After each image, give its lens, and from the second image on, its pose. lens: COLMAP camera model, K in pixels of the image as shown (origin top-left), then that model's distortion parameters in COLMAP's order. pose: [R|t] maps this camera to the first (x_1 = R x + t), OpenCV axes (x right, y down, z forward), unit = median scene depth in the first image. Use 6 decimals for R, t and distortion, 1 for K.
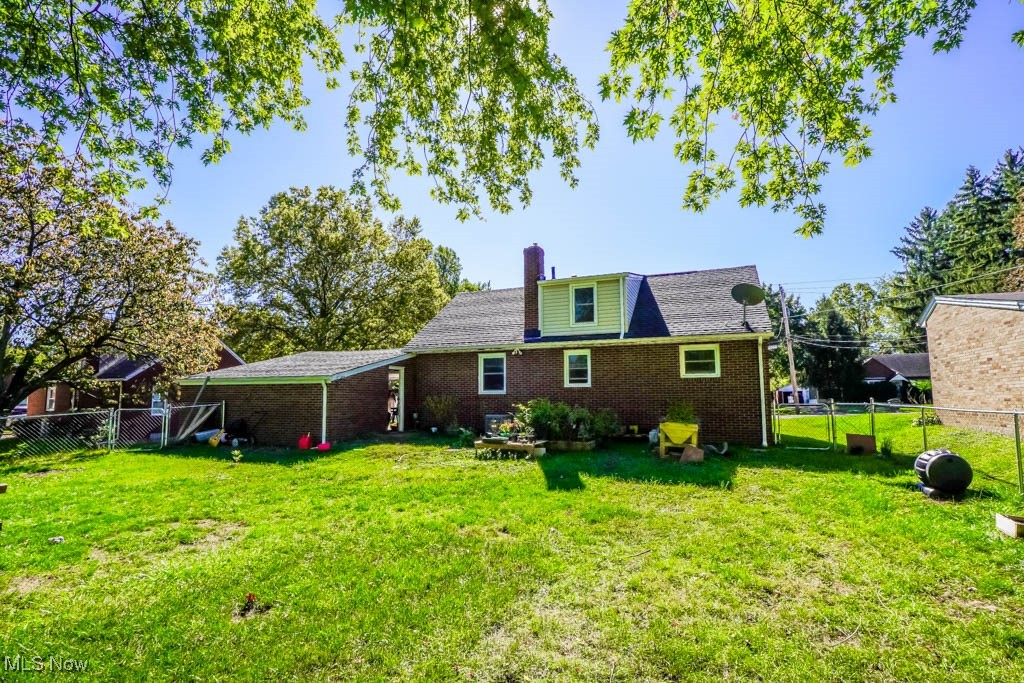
lens RADIAL K [[495.4, 0, 512.0], [0, 495.4, 341.5], [0, 0, 1]] dist [-0.031023, 0.000490]
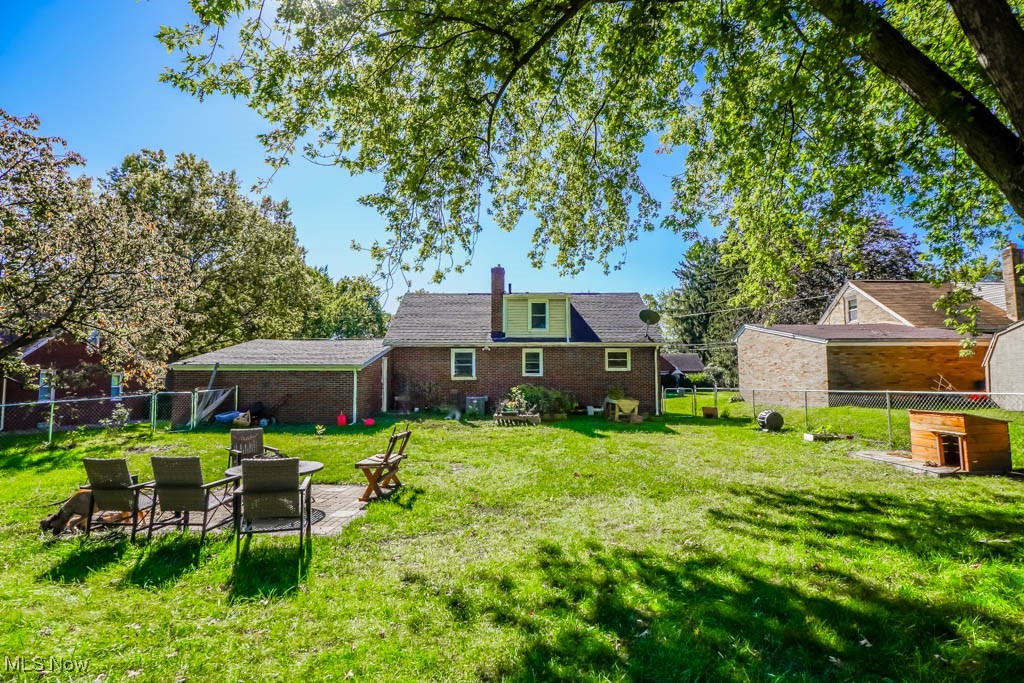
lens RADIAL K [[495.4, 0, 512.0], [0, 495.4, 341.5], [0, 0, 1]] dist [-0.031023, 0.000490]
pose [[0.927340, 0.036376, 0.372449, -0.419259], [-0.044796, 0.998898, 0.013977, -0.018522], [-0.371530, -0.029646, 0.927947, -0.229099]]
